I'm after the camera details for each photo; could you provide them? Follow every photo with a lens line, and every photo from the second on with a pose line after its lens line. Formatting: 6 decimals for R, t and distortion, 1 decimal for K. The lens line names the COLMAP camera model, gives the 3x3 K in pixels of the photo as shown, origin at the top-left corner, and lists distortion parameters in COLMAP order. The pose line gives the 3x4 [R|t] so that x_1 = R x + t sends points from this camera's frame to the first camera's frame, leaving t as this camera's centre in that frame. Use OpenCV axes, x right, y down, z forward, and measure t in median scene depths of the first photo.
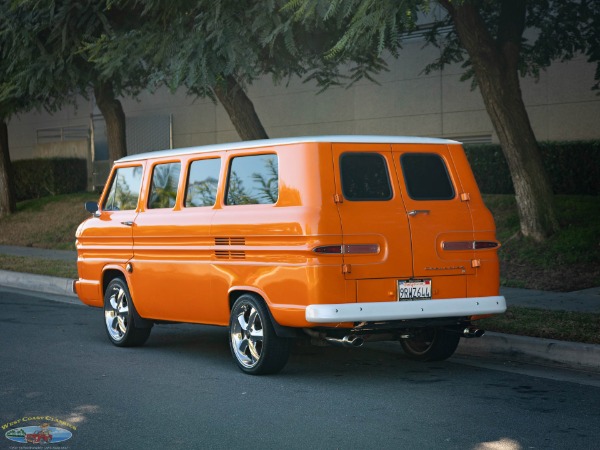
lens RADIAL K [[2584.7, 0, 297.2], [0, 2584.7, 221.6], [0, 0, 1]] dist [0.169656, 0.000000]
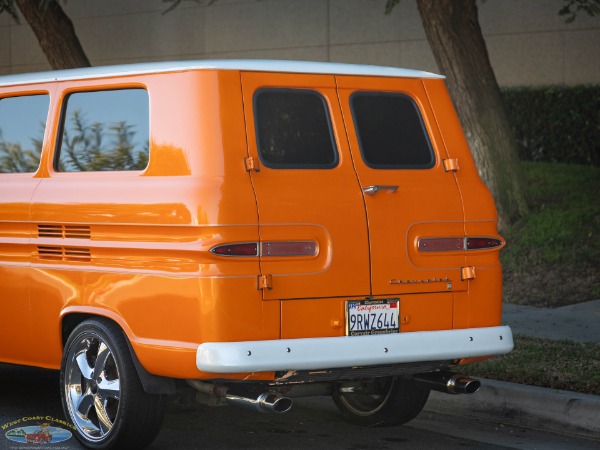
lens RADIAL K [[2584.7, 0, 329.4], [0, 2584.7, 212.8], [0, 0, 1]] dist [0.169656, 0.000000]
pose [[0.993973, 0.014333, 0.108683, -0.030535], [-0.015705, 0.999807, 0.011776, -0.004894], [-0.108493, -0.013412, 0.994007, 0.393068]]
